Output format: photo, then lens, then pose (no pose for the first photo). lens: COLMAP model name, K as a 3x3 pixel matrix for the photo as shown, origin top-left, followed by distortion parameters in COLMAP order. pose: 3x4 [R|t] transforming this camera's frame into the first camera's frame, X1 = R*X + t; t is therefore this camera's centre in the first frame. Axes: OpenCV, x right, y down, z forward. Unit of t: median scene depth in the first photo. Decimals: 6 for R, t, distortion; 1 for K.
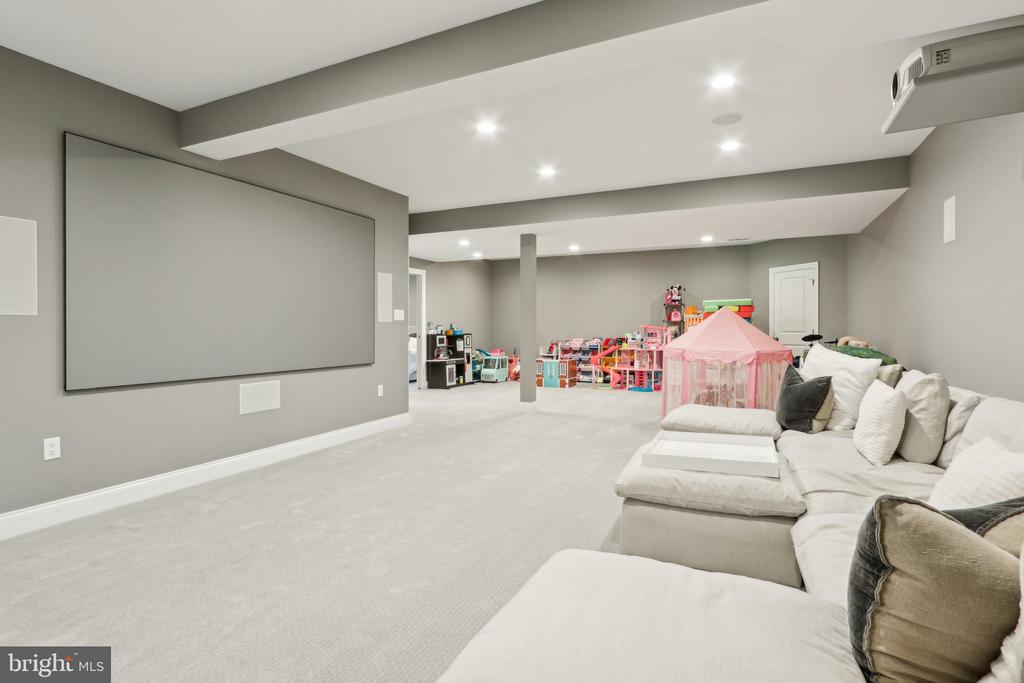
lens RADIAL K [[493.9, 0, 551.9], [0, 493.9, 334.1], [0, 0, 1]] dist [-0.020212, 0.000788]
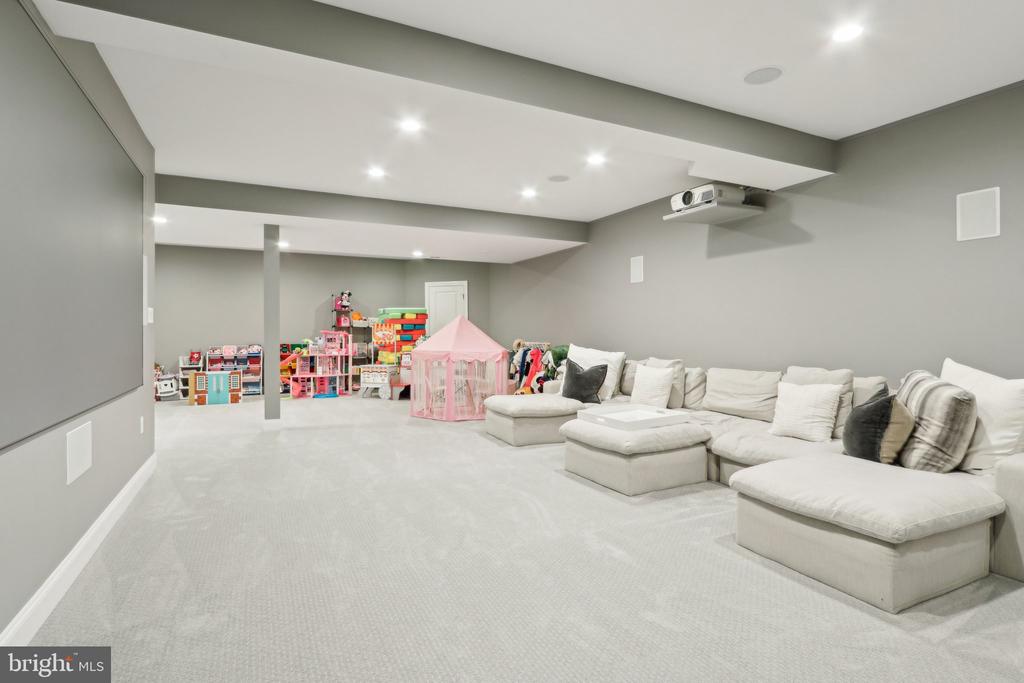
lens RADIAL K [[493.9, 0, 487.9], [0, 493.9, 334.4], [0, 0, 1]] dist [-0.020212, 0.000788]
pose [[0.651943, -0.001918, 0.758266, -0.344533], [0.009886, 0.999933, -0.005970, -0.000797], [-0.758204, 0.011388, 0.651918, 0.115782]]
